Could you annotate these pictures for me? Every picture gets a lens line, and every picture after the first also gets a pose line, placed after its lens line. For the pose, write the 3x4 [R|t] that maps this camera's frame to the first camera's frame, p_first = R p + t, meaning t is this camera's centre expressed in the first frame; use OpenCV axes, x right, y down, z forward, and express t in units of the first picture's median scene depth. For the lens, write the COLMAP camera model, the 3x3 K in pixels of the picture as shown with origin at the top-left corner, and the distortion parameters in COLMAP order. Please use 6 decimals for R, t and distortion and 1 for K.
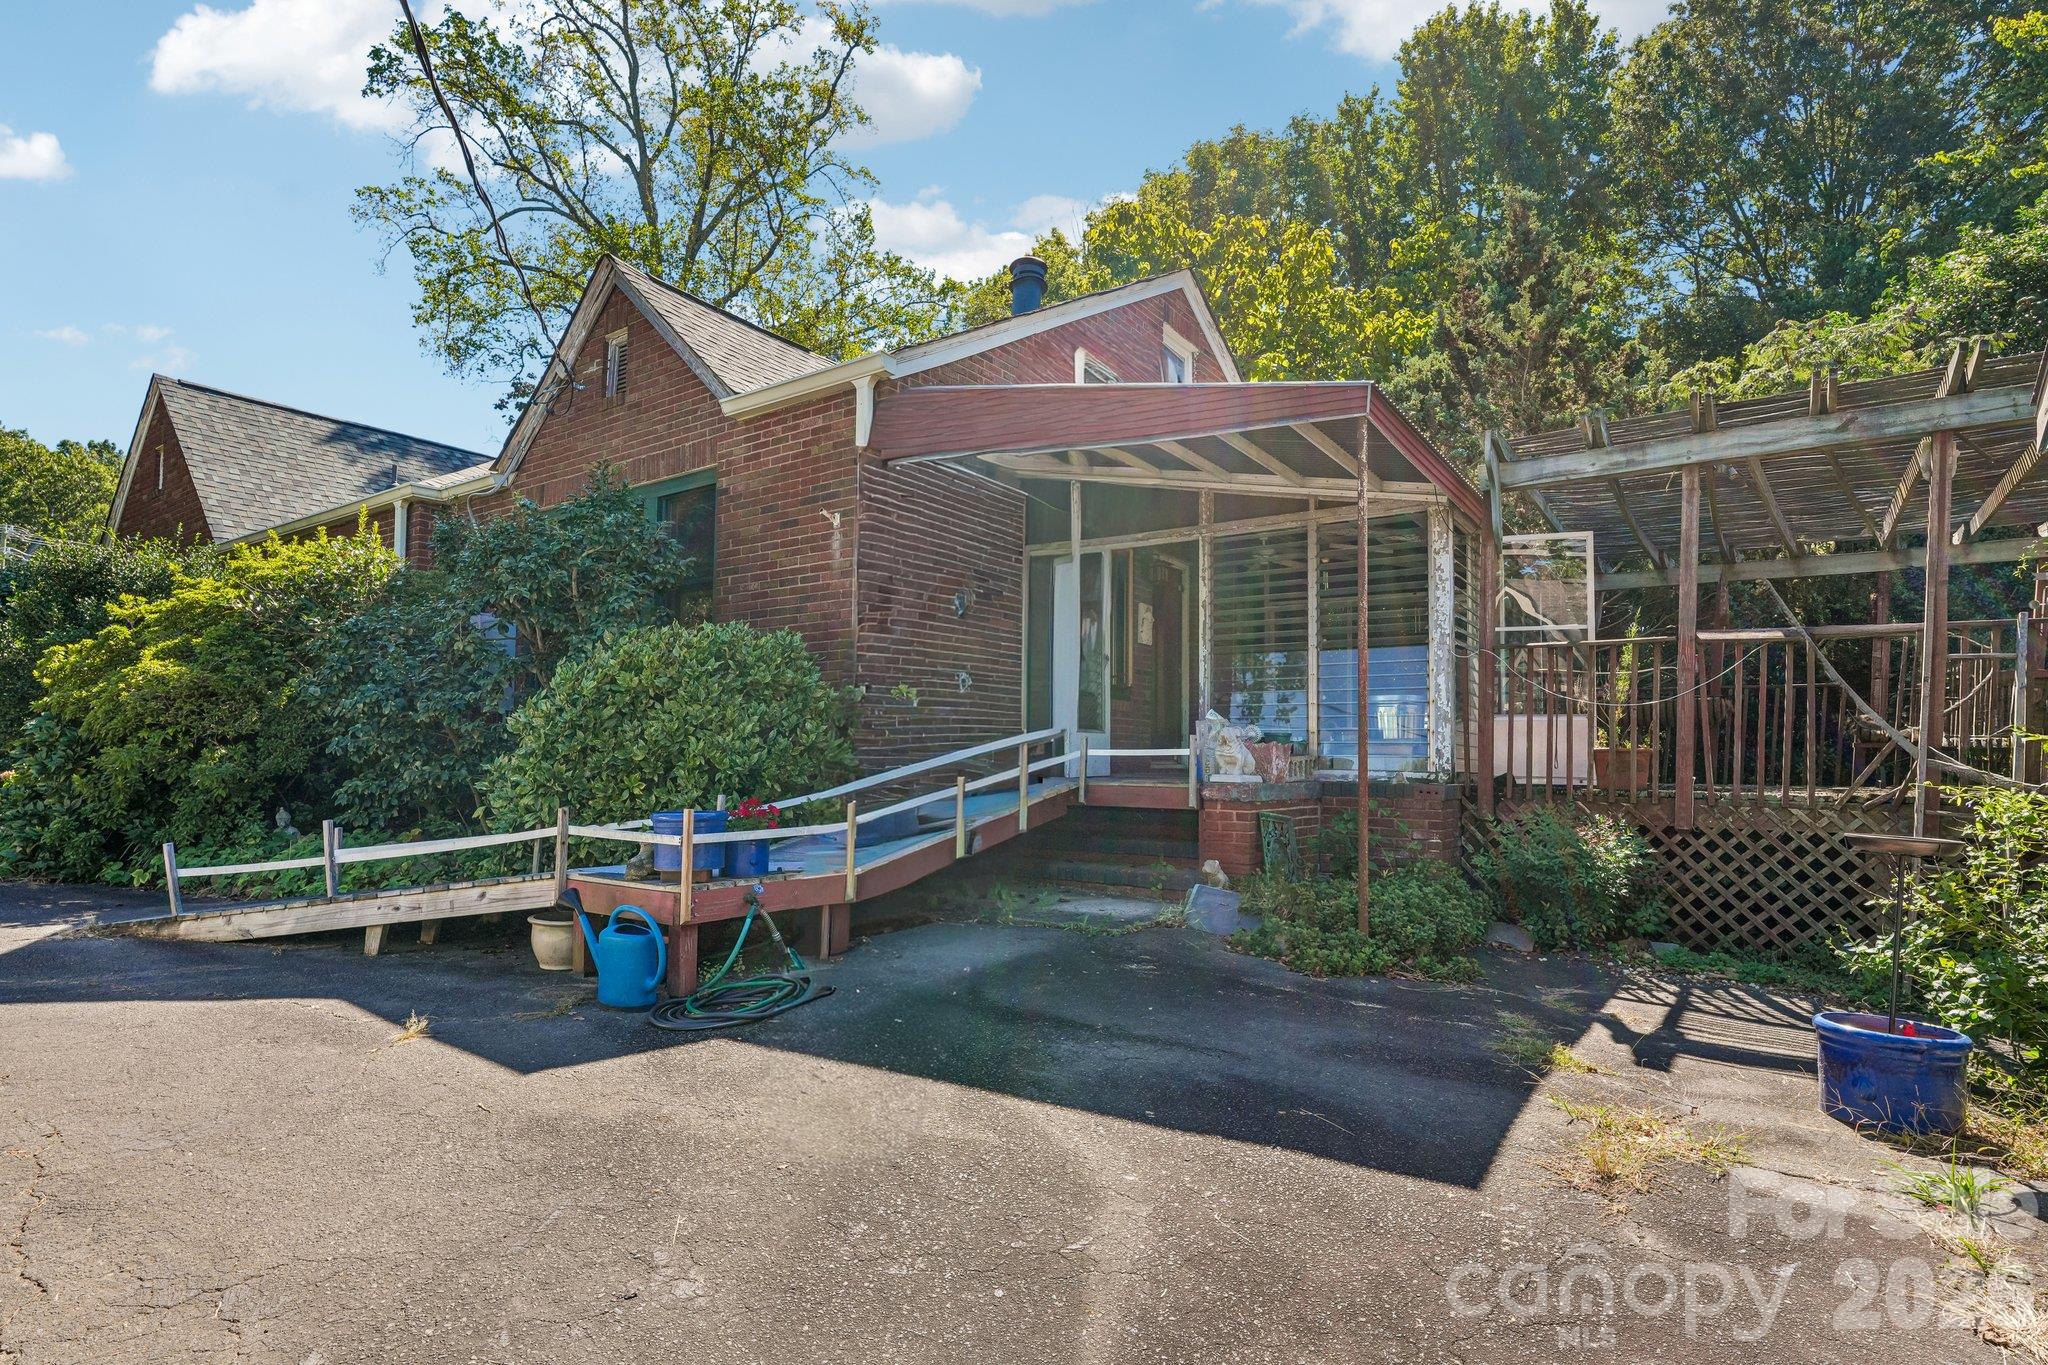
lens RADIAL K [[1005.6, 0, 1030.0], [0, 1005.6, 724.3], [0, 0, 1]] dist [-0.012940, -0.001020]
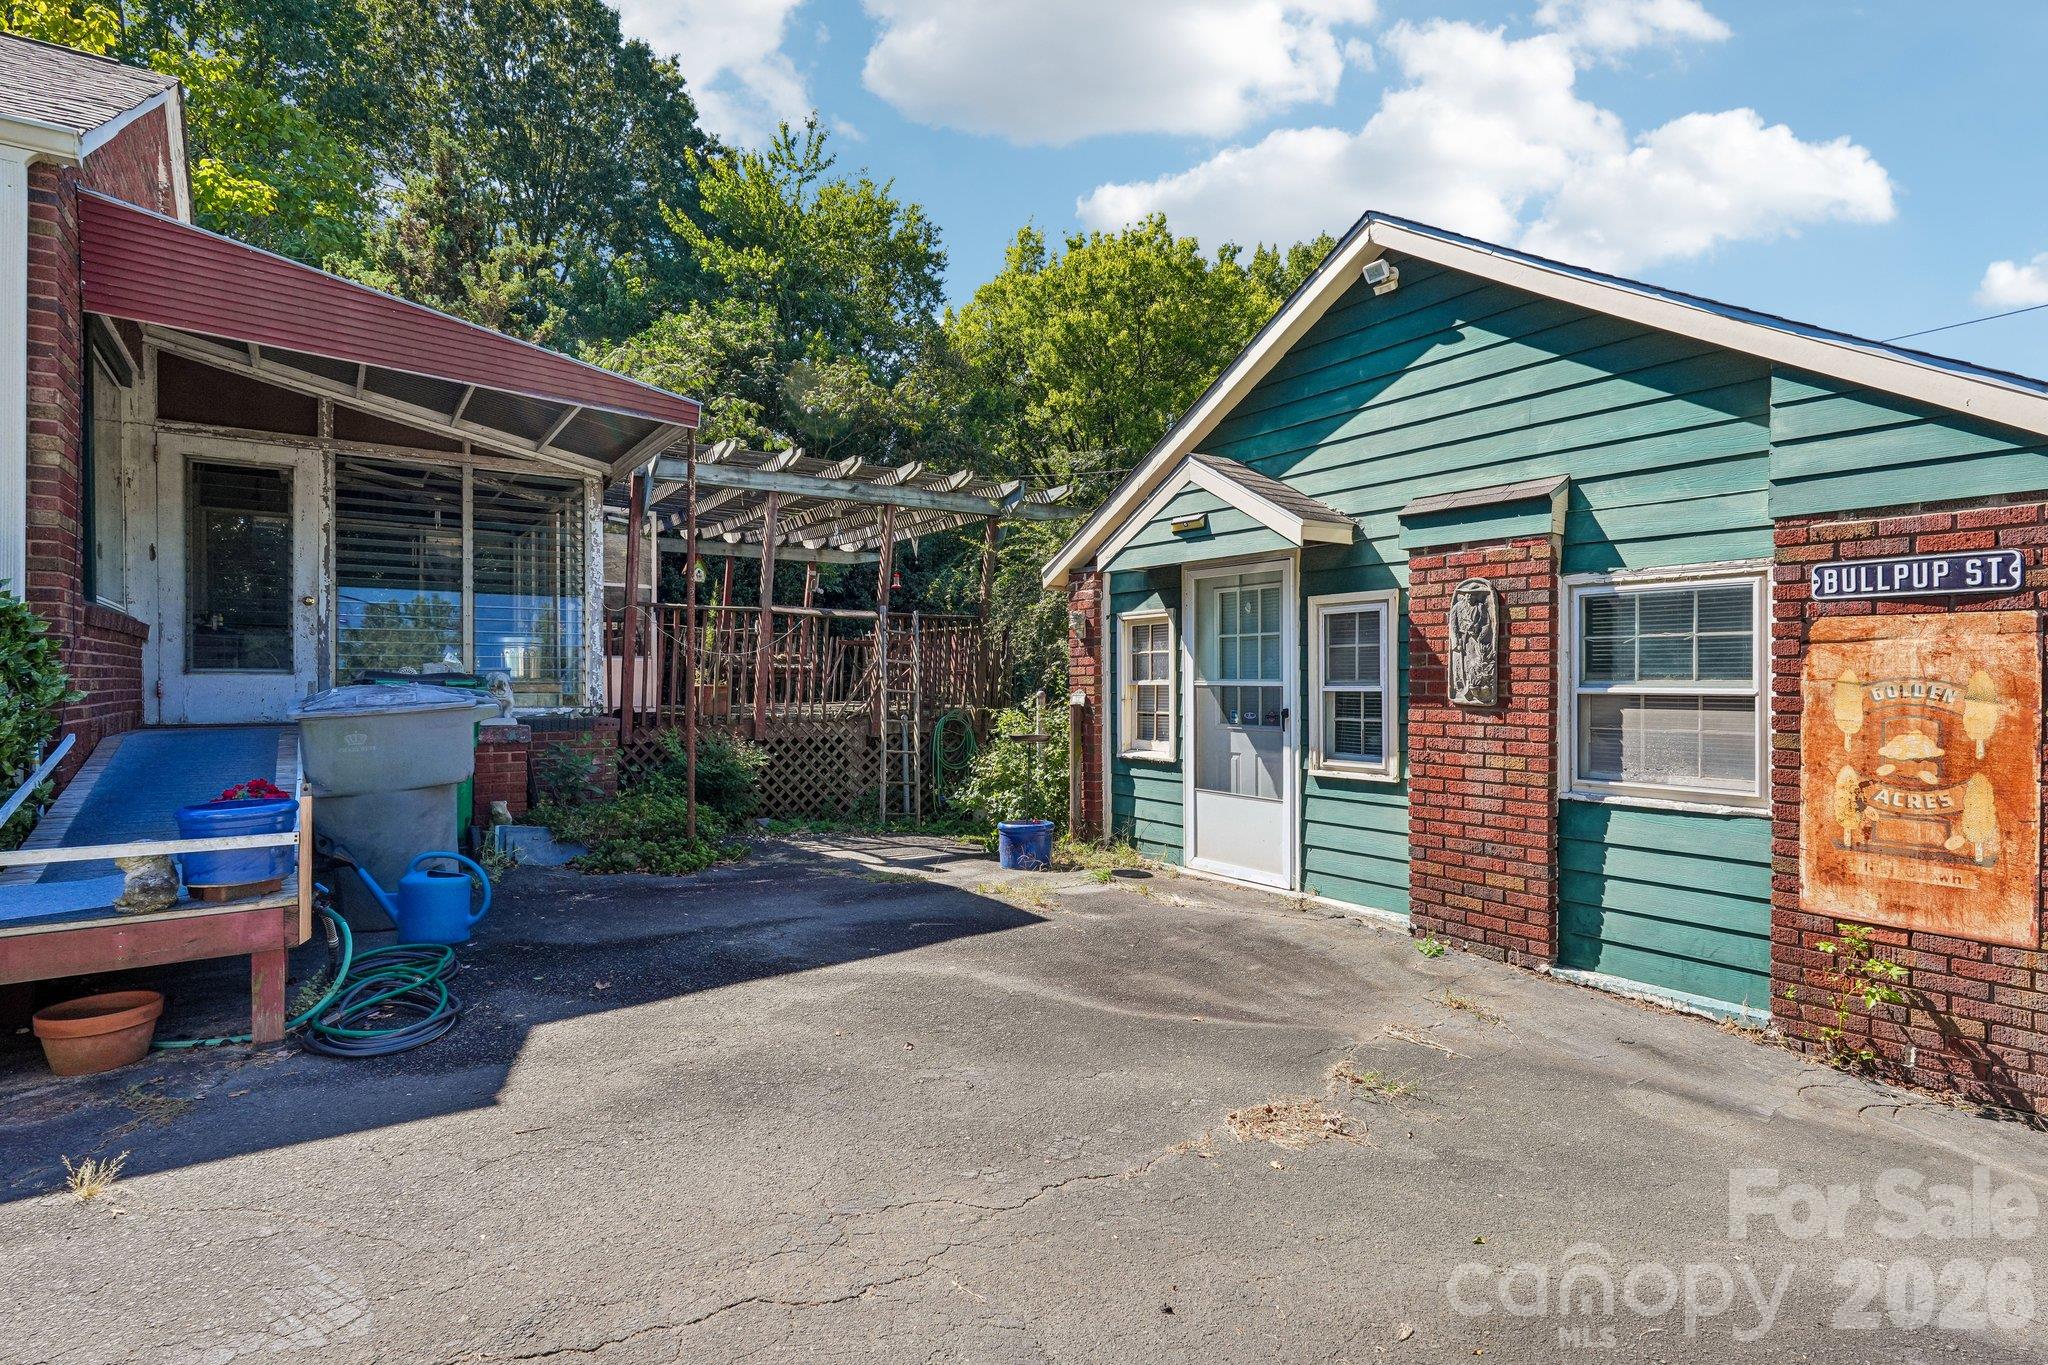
lens RADIAL K [[1005.6, 0, 1022.8], [0, 1005.6, 682.9], [0, 0, 1]] dist [-0.012940, -0.001020]
pose [[0.341768, -0.017078, 0.939629, -0.595558], [-0.023326, 0.999373, 0.026648, -0.026615], [-0.939495, -0.031025, 0.341155, 0.145763]]
